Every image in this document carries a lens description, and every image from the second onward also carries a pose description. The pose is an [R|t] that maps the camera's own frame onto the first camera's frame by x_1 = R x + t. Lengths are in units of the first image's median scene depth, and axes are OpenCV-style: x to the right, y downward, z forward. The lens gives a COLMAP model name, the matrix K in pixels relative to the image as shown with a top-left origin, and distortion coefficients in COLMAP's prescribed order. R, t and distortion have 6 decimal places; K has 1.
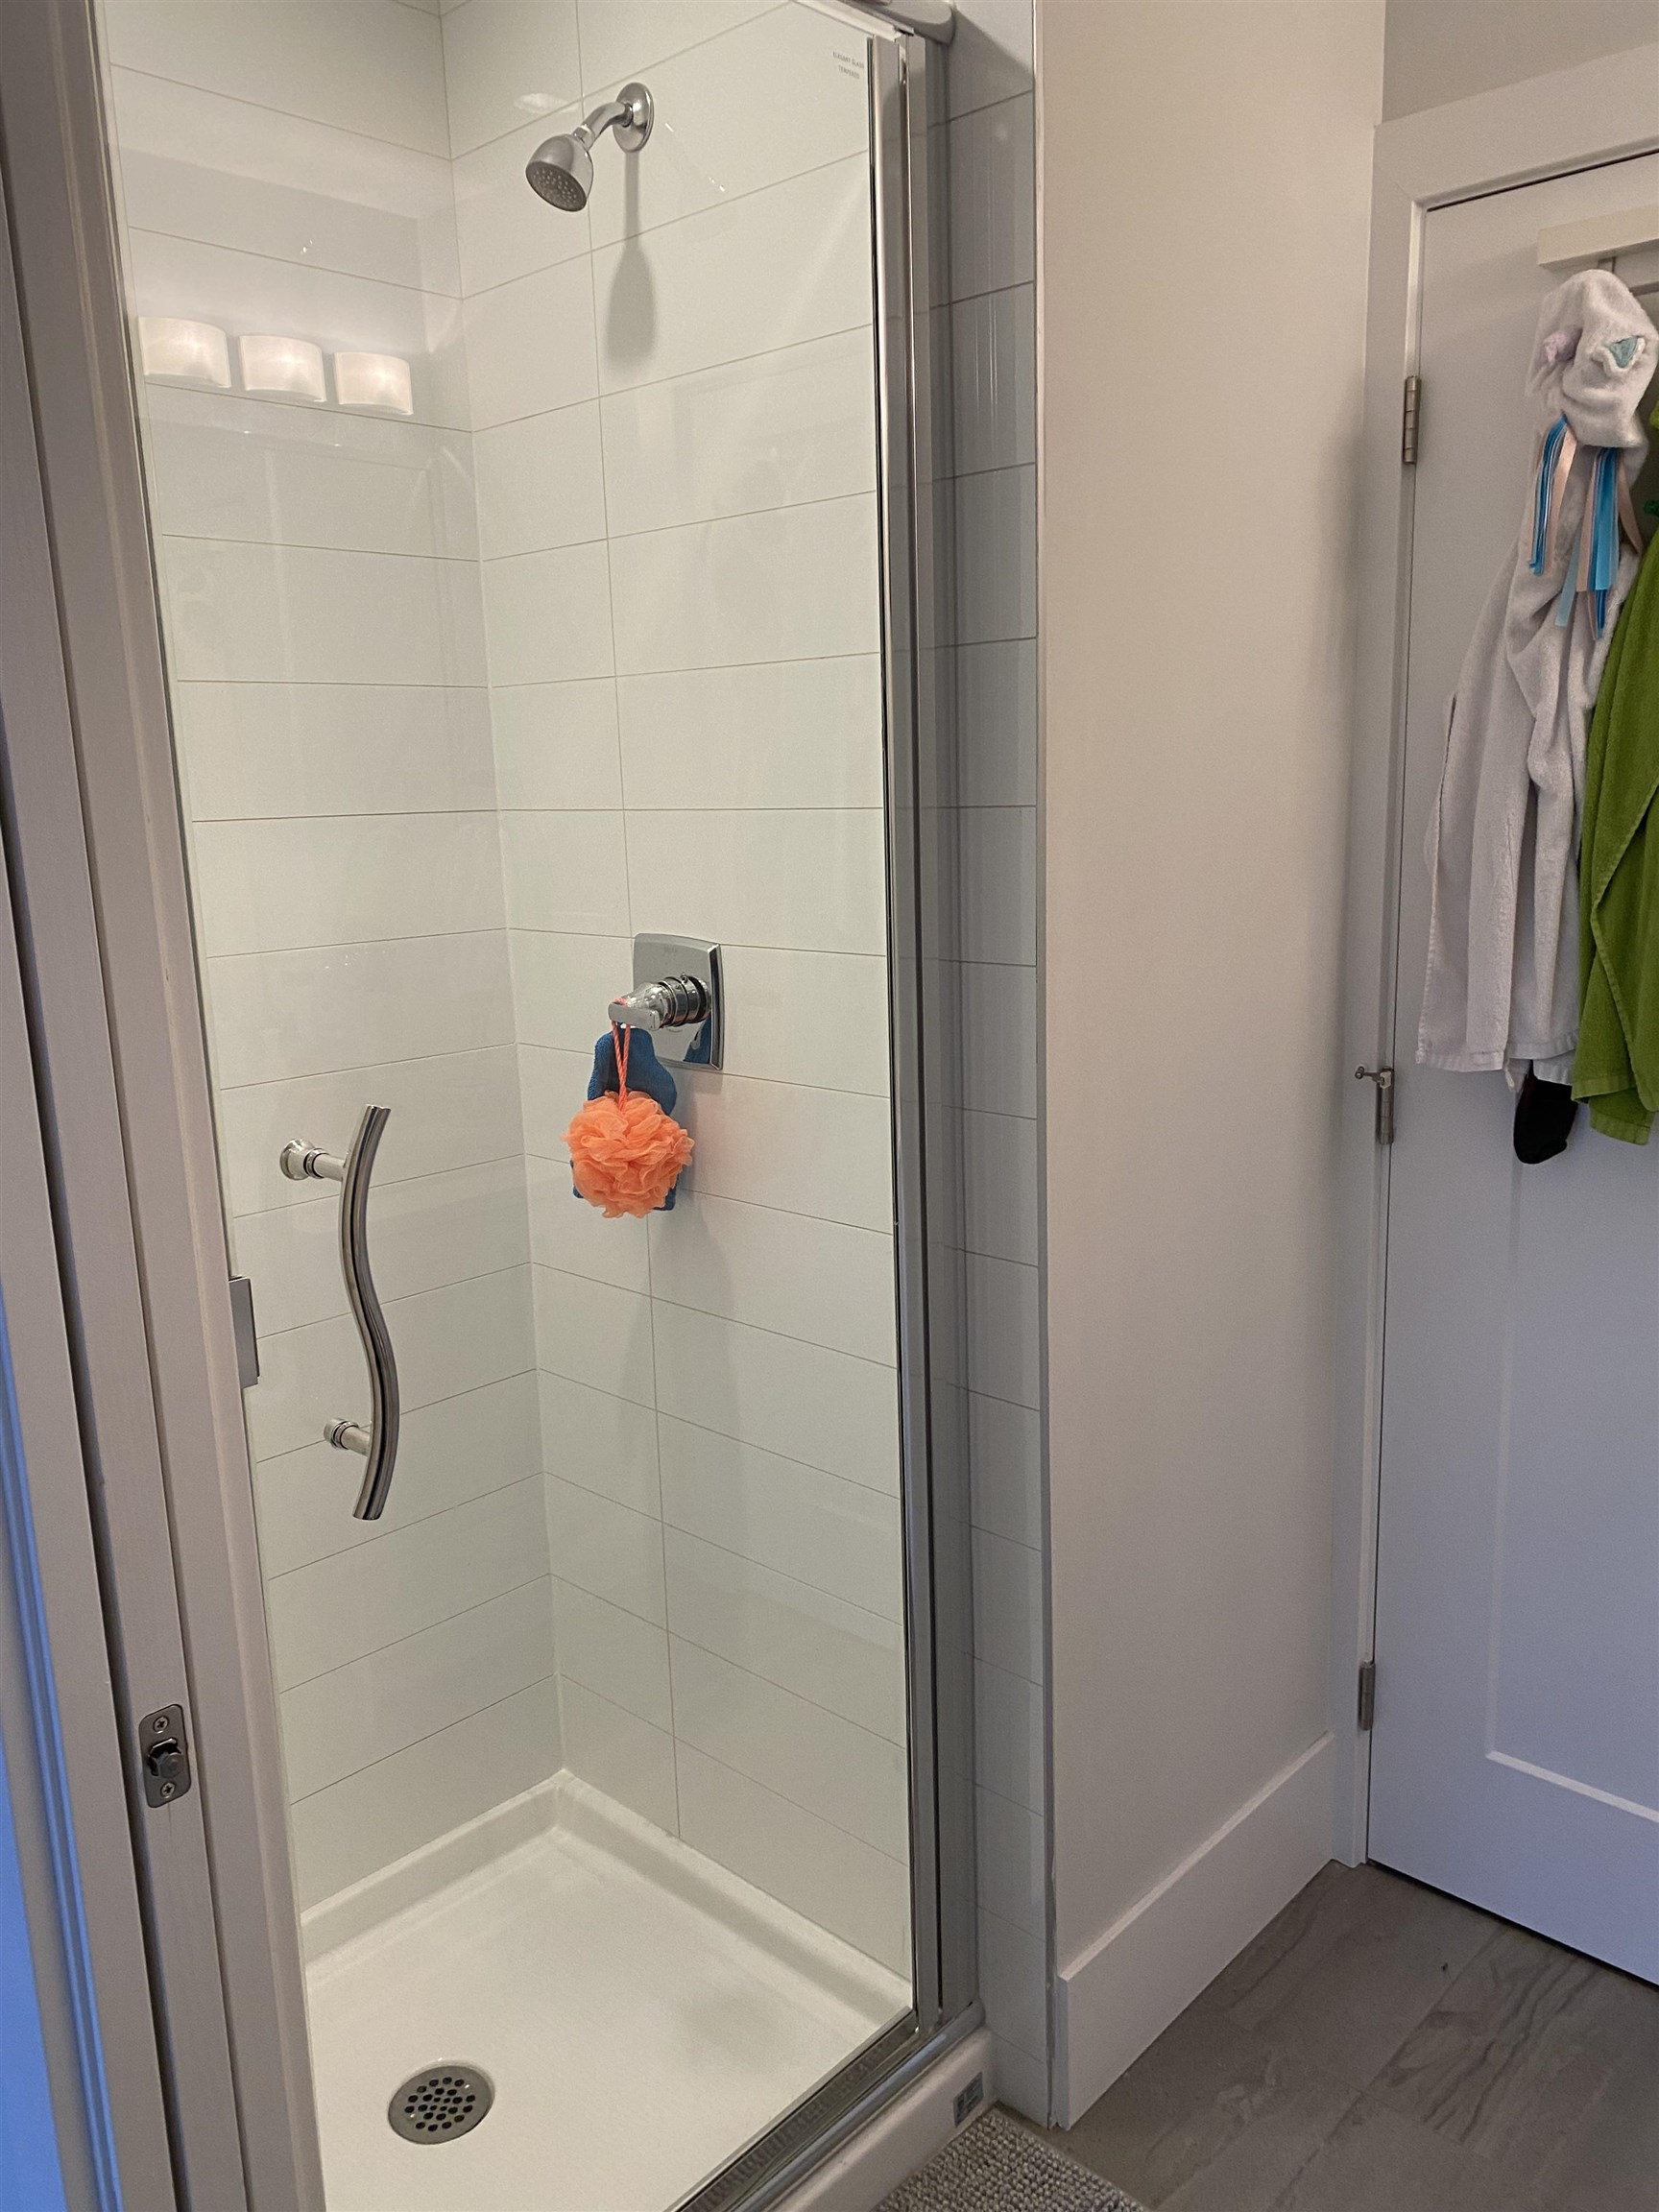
lens RADIAL K [[1676.4, 0, 830.0], [0, 1676.4, 1113.6], [0, 0, 1]] dist [0.031025, -0.019765]
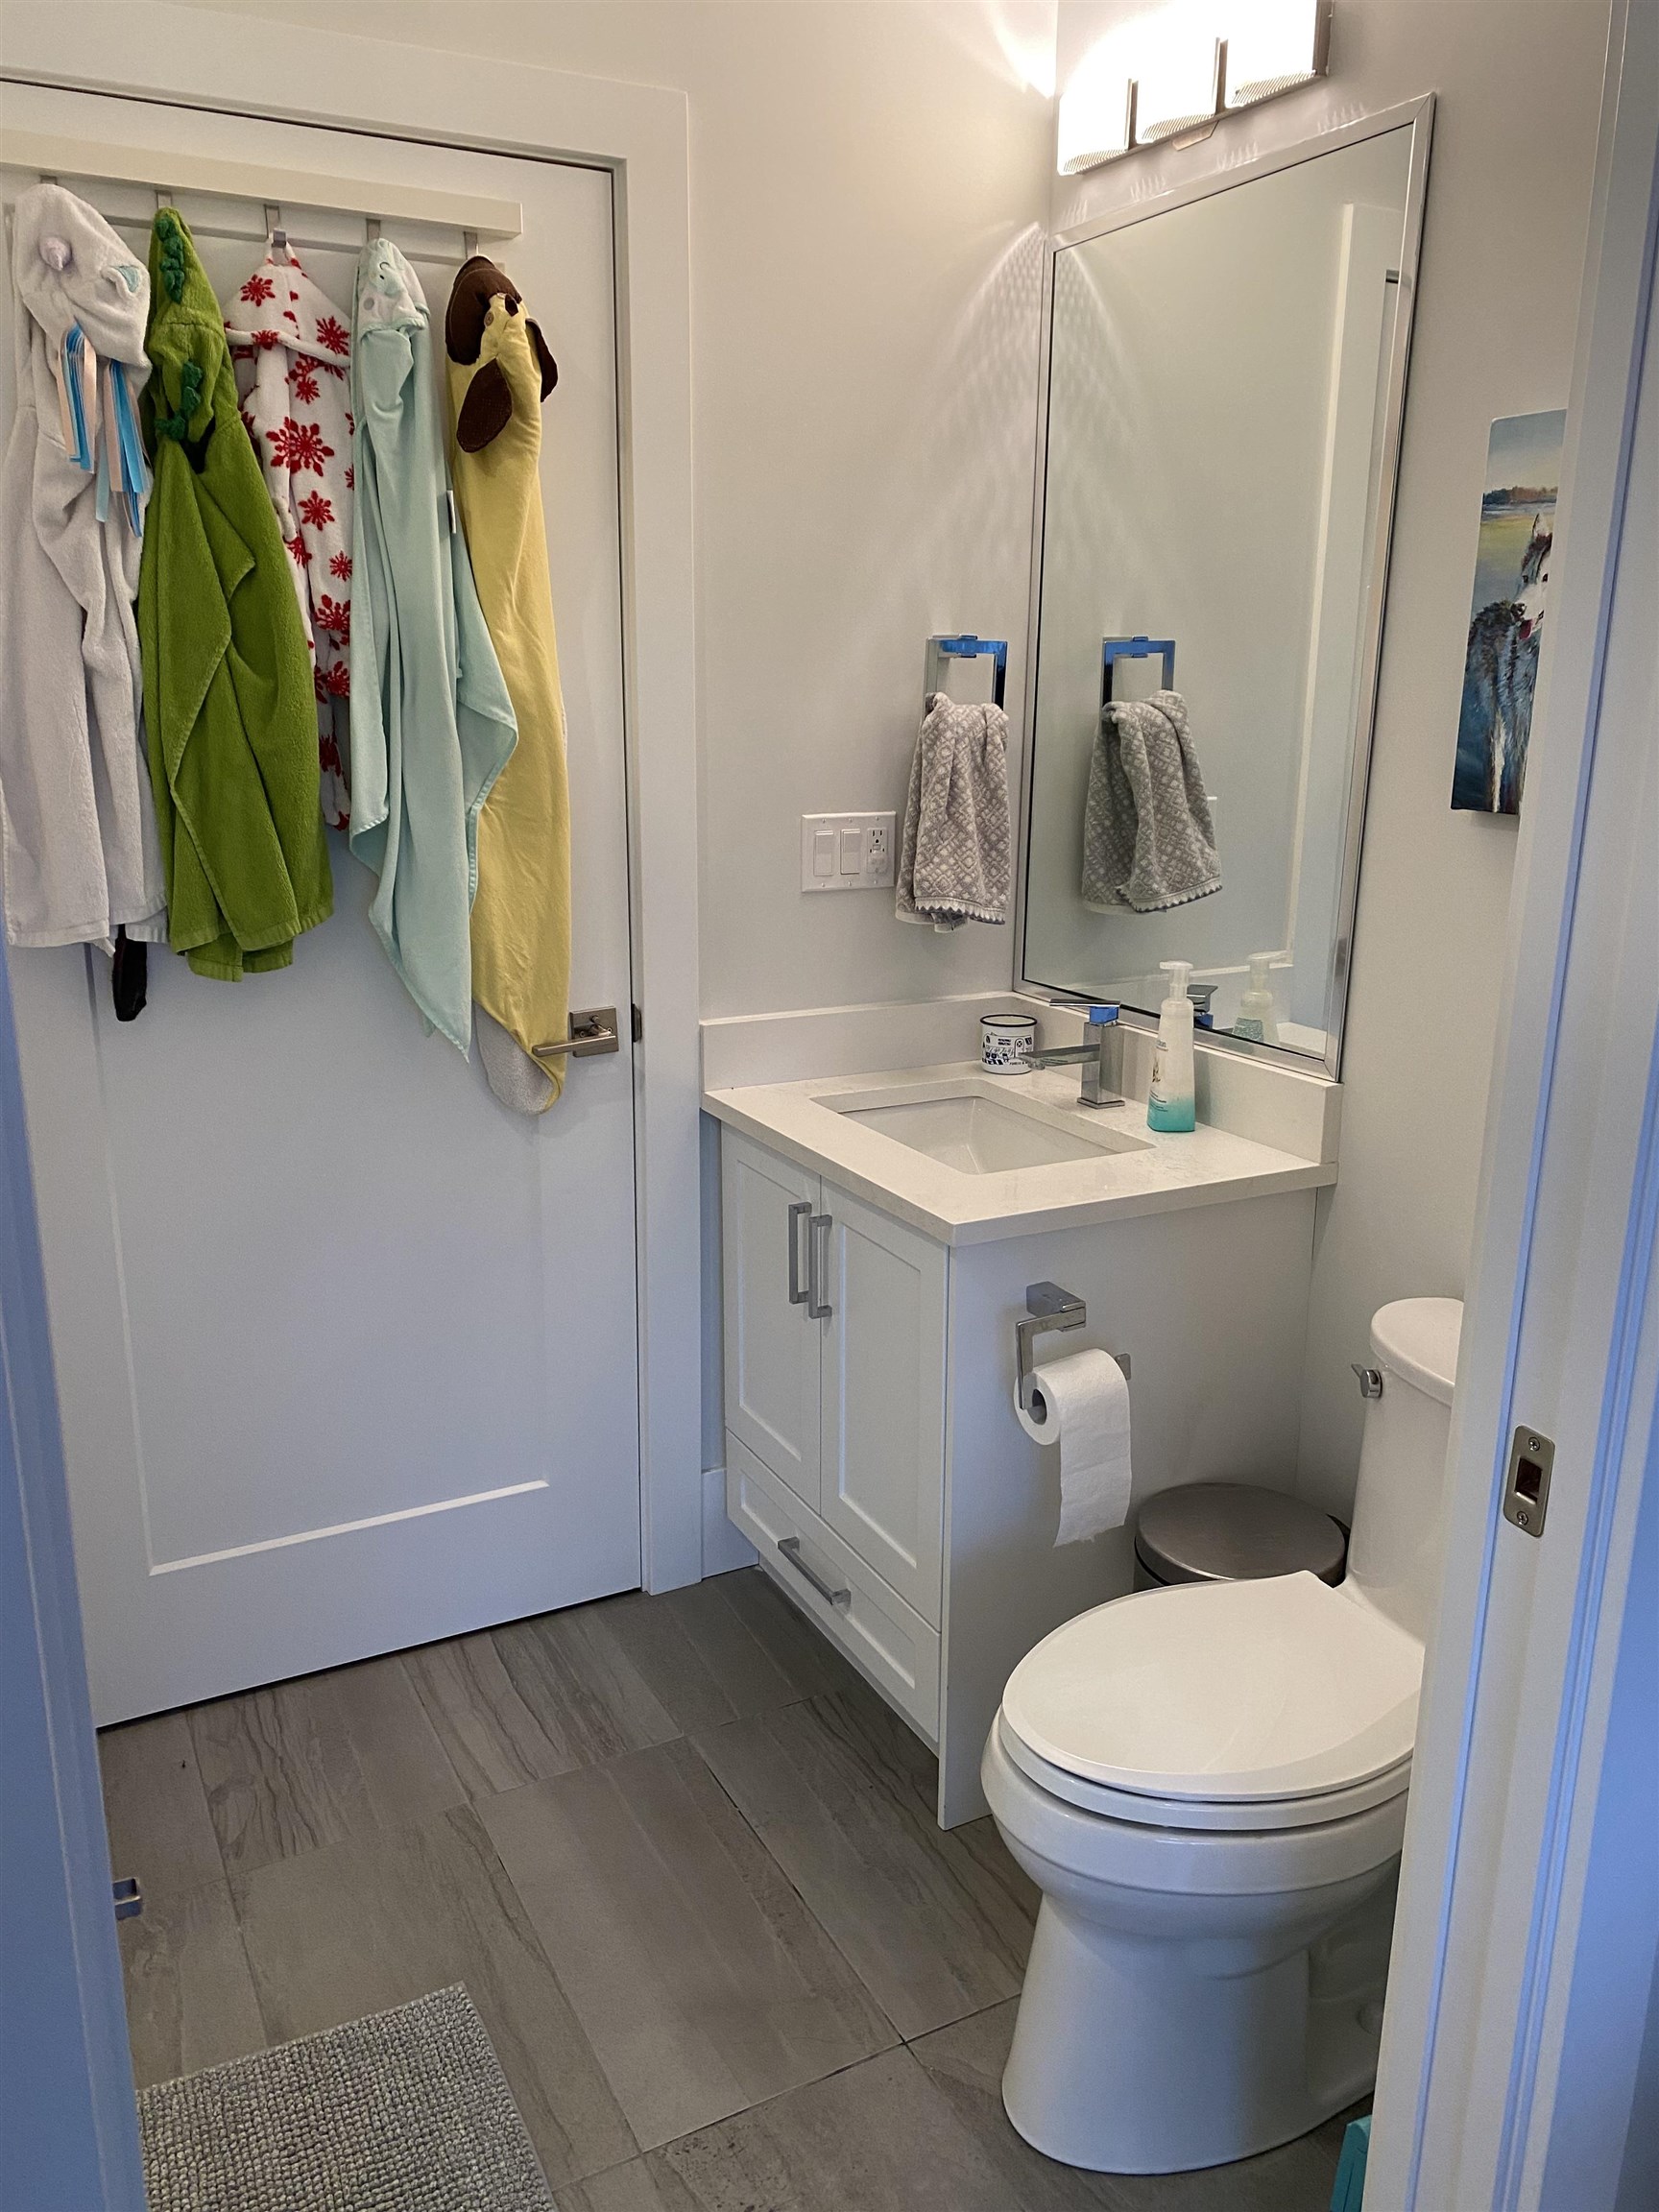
lens RADIAL K [[1676.4, 0, 817.7], [0, 1676.4, 1102.8], [0, 0, 1]] dist [0.031025, -0.019765]
pose [[0.335142, -0.210677, 0.918311, -0.467439], [0.174819, 0.971659, 0.159115, -0.014887], [-0.925807, 0.107213, 0.362474, 0.203688]]
